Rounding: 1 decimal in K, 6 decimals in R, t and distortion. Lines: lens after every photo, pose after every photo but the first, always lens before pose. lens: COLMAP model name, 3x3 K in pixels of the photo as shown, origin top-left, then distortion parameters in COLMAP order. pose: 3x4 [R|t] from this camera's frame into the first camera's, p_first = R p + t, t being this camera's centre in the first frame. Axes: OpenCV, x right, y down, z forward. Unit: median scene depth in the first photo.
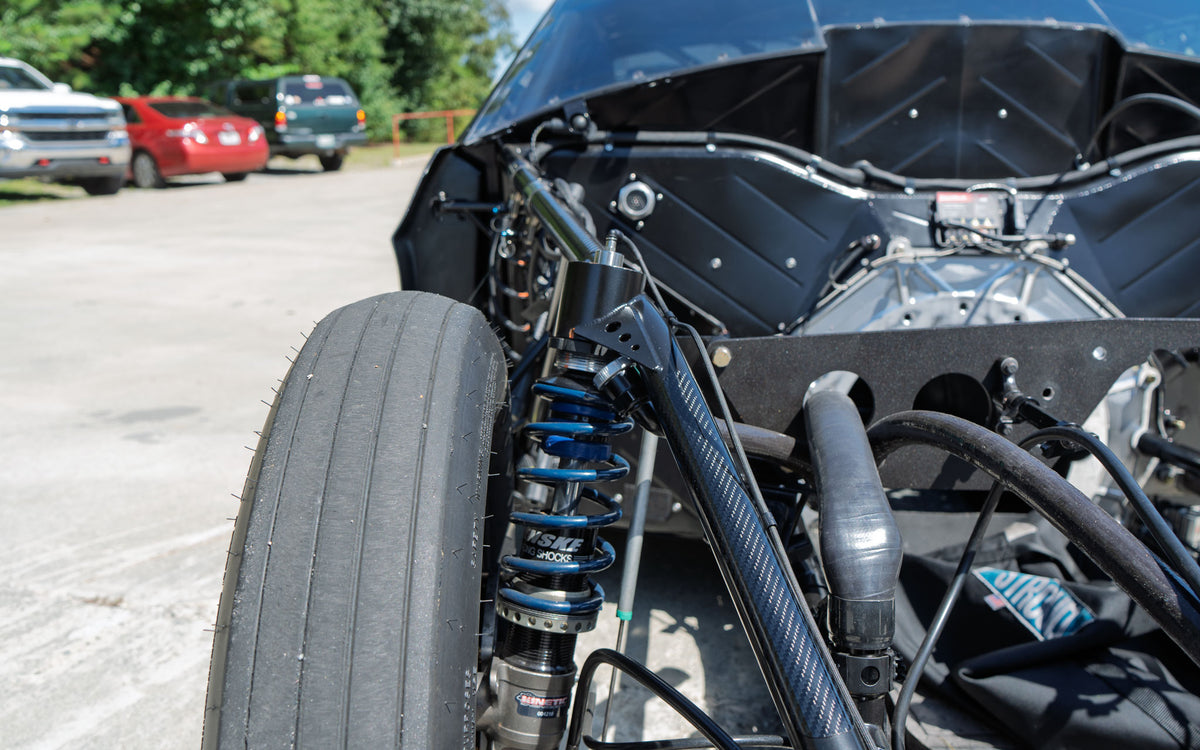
lens RADIAL K [[1002.2, 0, 586.3], [0, 1002.2, 362.5], [0, 0, 1]] dist [-0.001056, -0.002477]
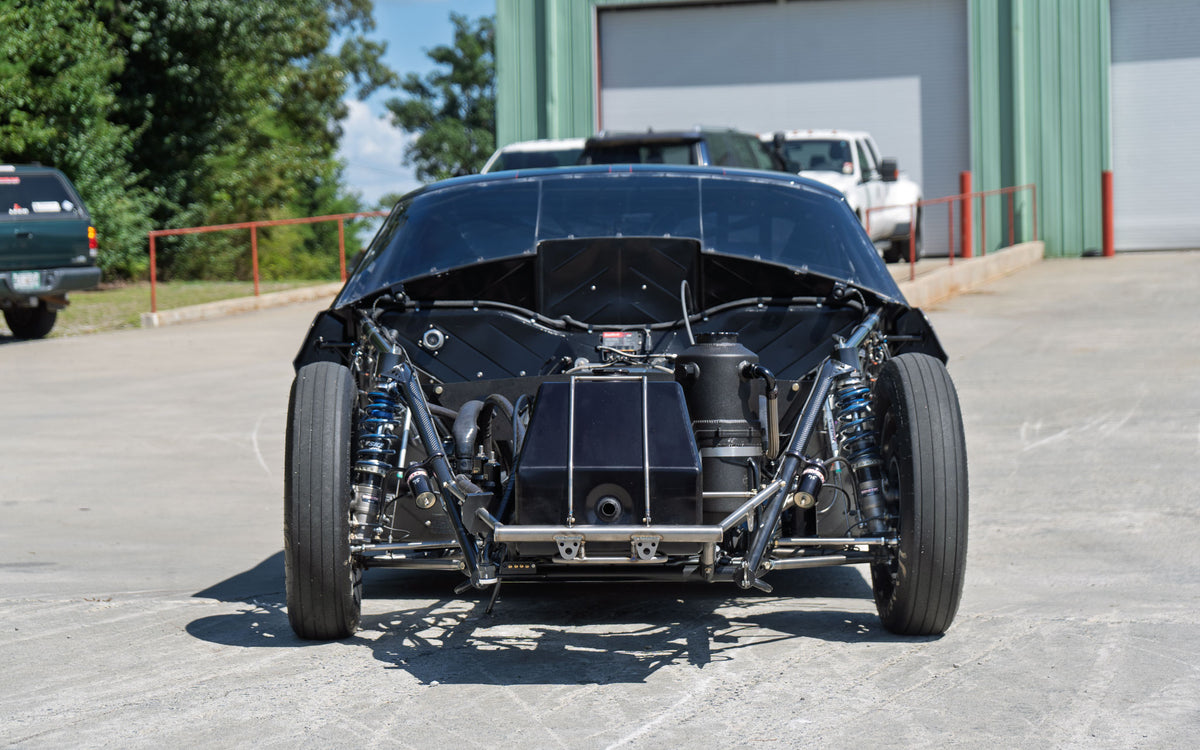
lens RADIAL K [[2395.3, 0, 600.0], [0, 2395.3, 375.0], [0, 0, 1]] dist [0.004775, -0.077774]
pose [[0.999689, -0.016264, 0.018887, 0.256569], [0.019227, 0.985406, -0.169133, 0.601988], [-0.015861, 0.169443, 0.985412, -3.061871]]
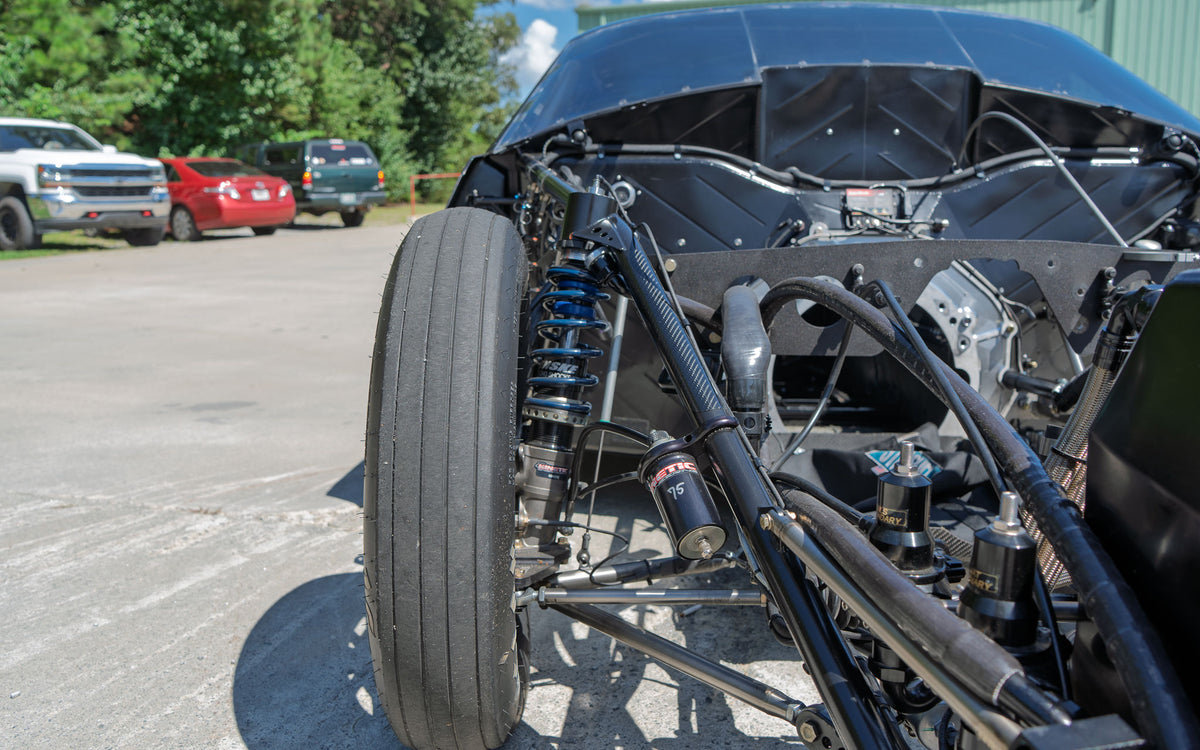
lens RADIAL K [[956.8, 0, 588.5], [0, 956.8, 364.2], [0, 0, 1]] dist [-0.008830, -0.003283]
pose [[0.999998, 0.001968, -0.000788, 0.007310], [-0.002006, 0.998651, -0.051877, 0.126935], [0.000685, 0.051879, 0.998653, -0.253677]]
